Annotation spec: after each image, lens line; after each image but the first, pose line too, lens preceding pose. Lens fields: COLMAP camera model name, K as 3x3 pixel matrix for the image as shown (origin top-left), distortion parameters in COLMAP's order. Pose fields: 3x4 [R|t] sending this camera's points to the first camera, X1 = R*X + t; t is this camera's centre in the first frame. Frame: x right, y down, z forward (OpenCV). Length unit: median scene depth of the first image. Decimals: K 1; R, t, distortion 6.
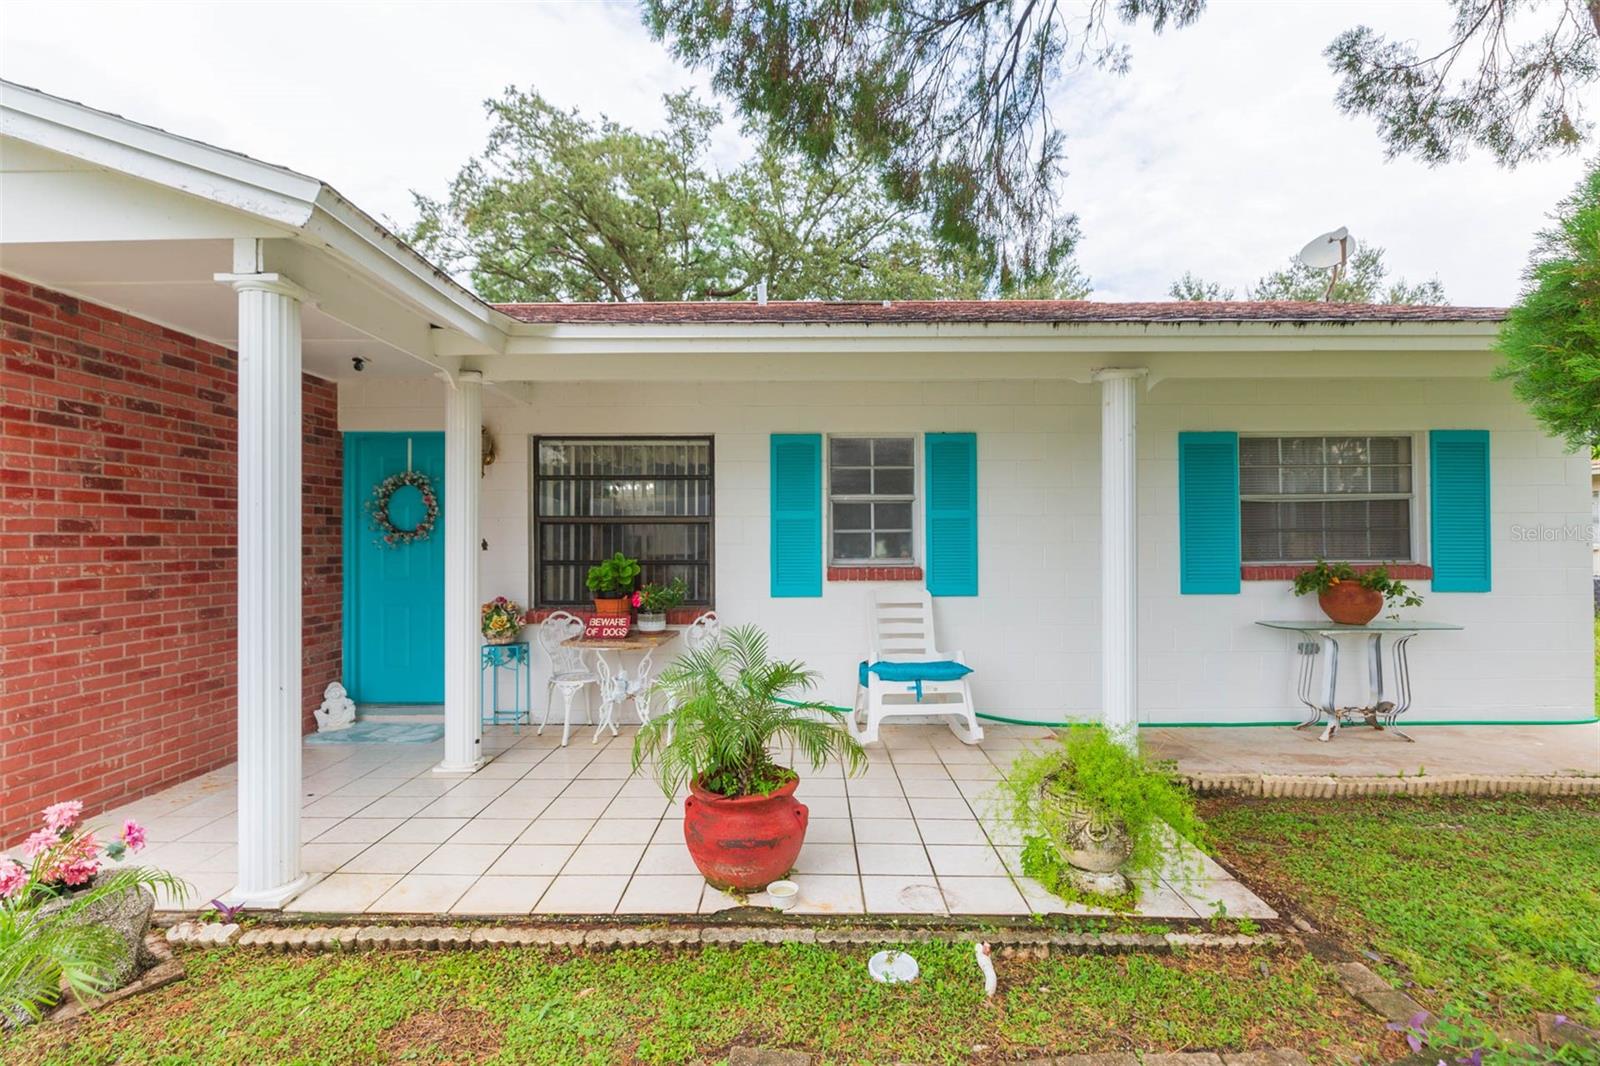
lens RADIAL K [[751.5, 0, 798.7], [0, 751.5, 531.1], [0, 0, 1]] dist [-0.004728, -0.000254]
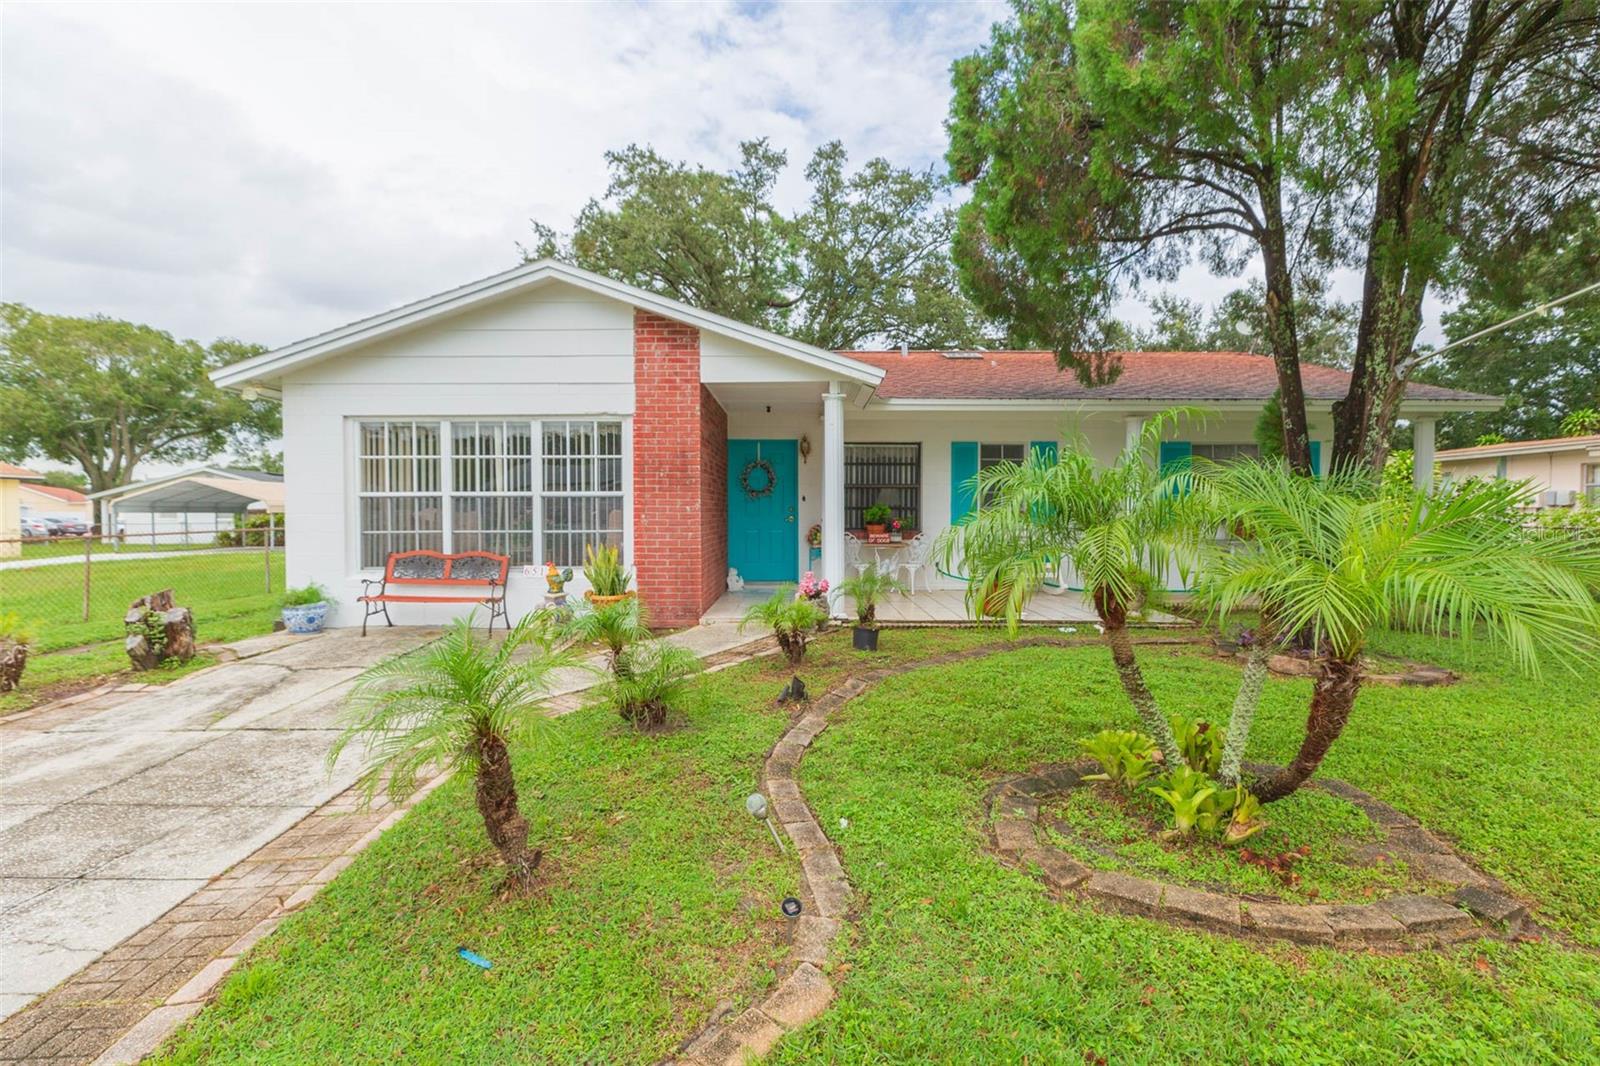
lens RADIAL K [[706.8, 0, 803.3], [0, 706.8, 532.3], [0, 0, 1]] dist [0.004563, -0.000609]
pose [[0.999892, 0.003238, 0.014334, -0.446429], [-0.003764, 0.999314, 0.036838, 0.038739], [-0.014205, -0.036888, 0.999218, -0.831692]]
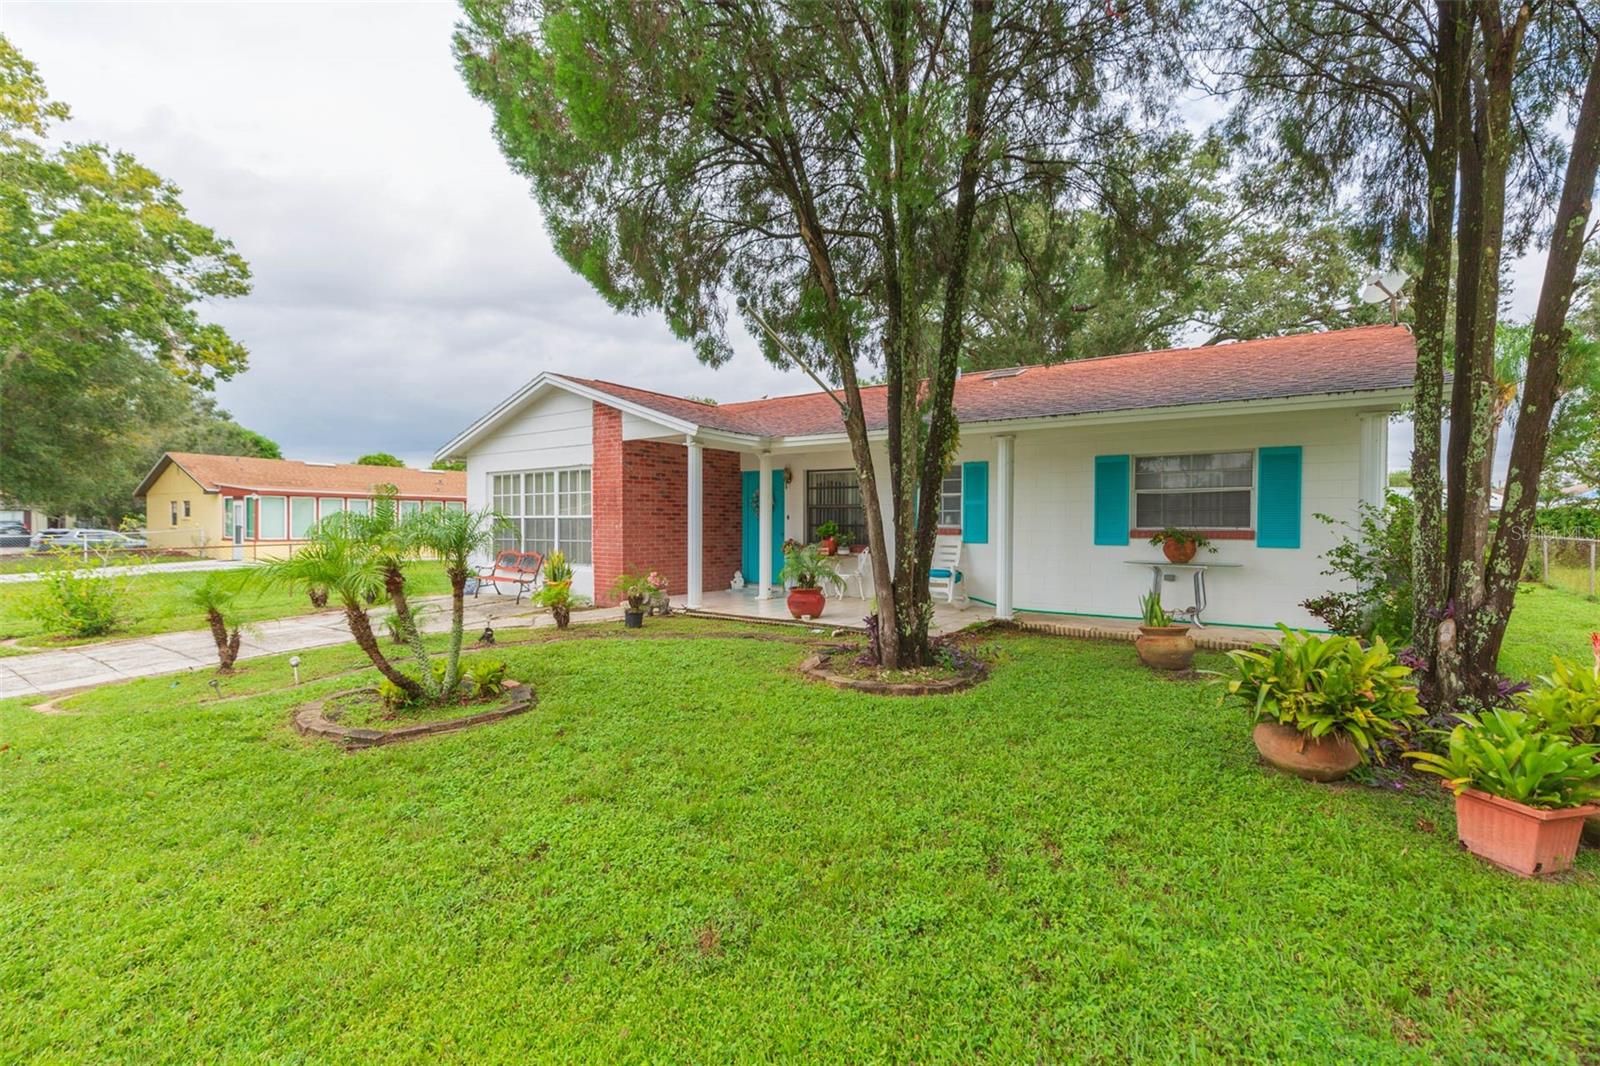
lens RADIAL K [[706.8, 0, 805.9], [0, 706.8, 524.3], [0, 0, 1]] dist [0.004563, -0.000609]
pose [[0.823392, 0.007107, -0.567428, 0.897658], [-0.001079, 0.999939, 0.010959, 0.015315], [0.567472, -0.008411, 0.823350, -0.811634]]
